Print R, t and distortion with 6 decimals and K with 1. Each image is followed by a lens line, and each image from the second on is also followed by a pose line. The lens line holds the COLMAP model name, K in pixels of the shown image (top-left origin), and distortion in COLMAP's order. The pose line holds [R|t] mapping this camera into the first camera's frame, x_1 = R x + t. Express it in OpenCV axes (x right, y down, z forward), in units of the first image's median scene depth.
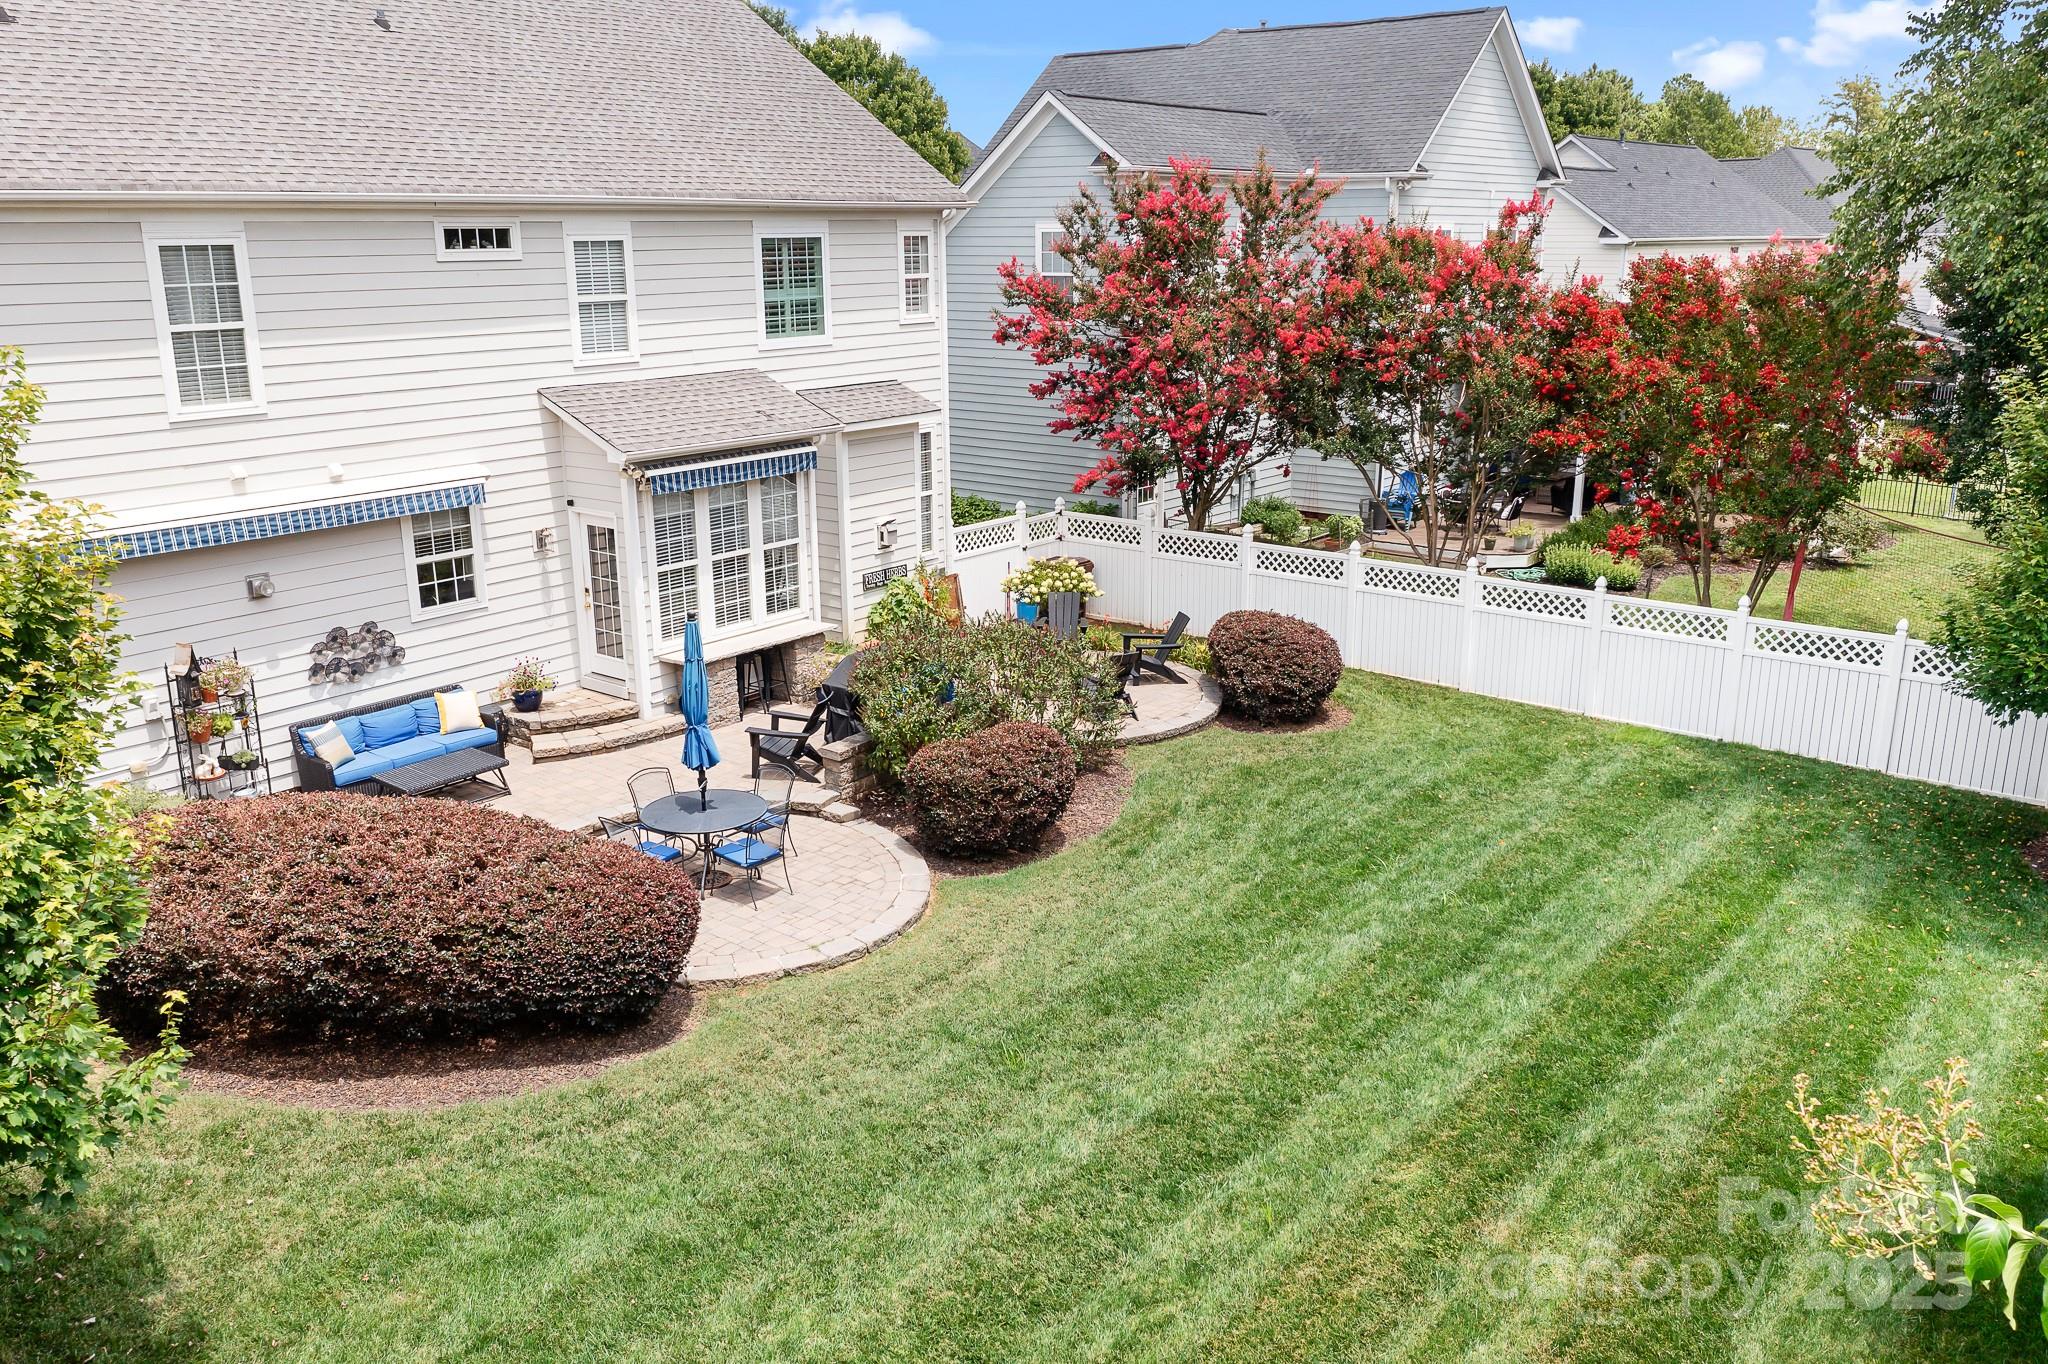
lens RADIAL K [[1648.6, 0, 1020.8], [0, 1648.6, 681.7], [0, 0, 1]] dist [-0.011192, 0.001326]
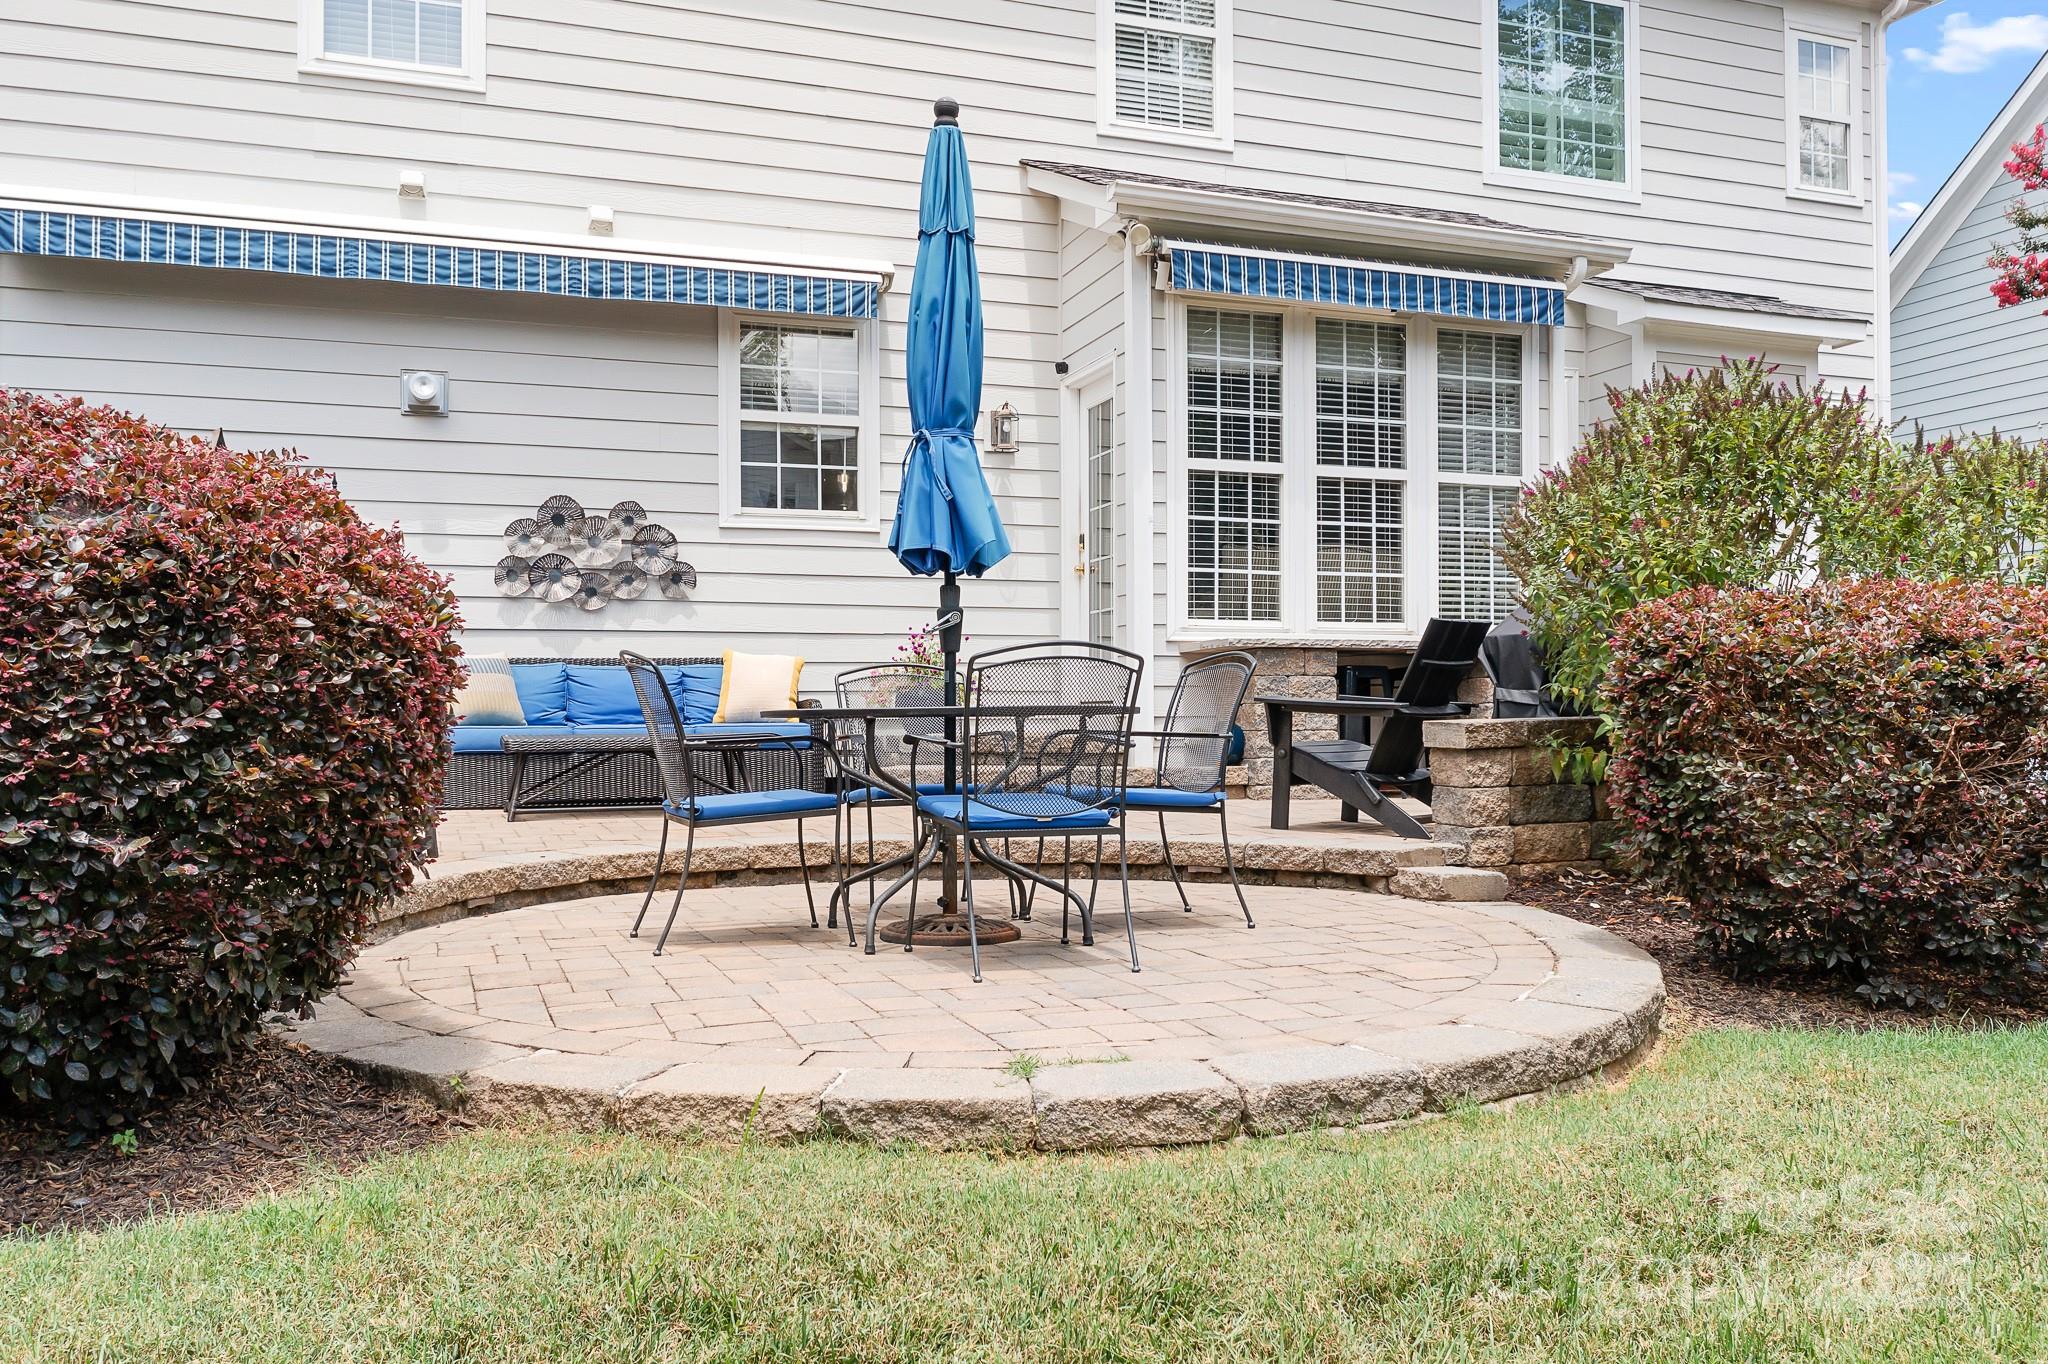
lens RADIAL K [[1648.6, 0, 1026.4], [0, 1648.6, 693.8], [0, 0, 1]] dist [-0.011192, 0.001326]
pose [[0.847161, -0.007204, -0.531287, -0.000473], [-0.145672, 0.958446, -0.245276, 0.134626], [0.510977, 0.285182, 0.810909, 0.637673]]
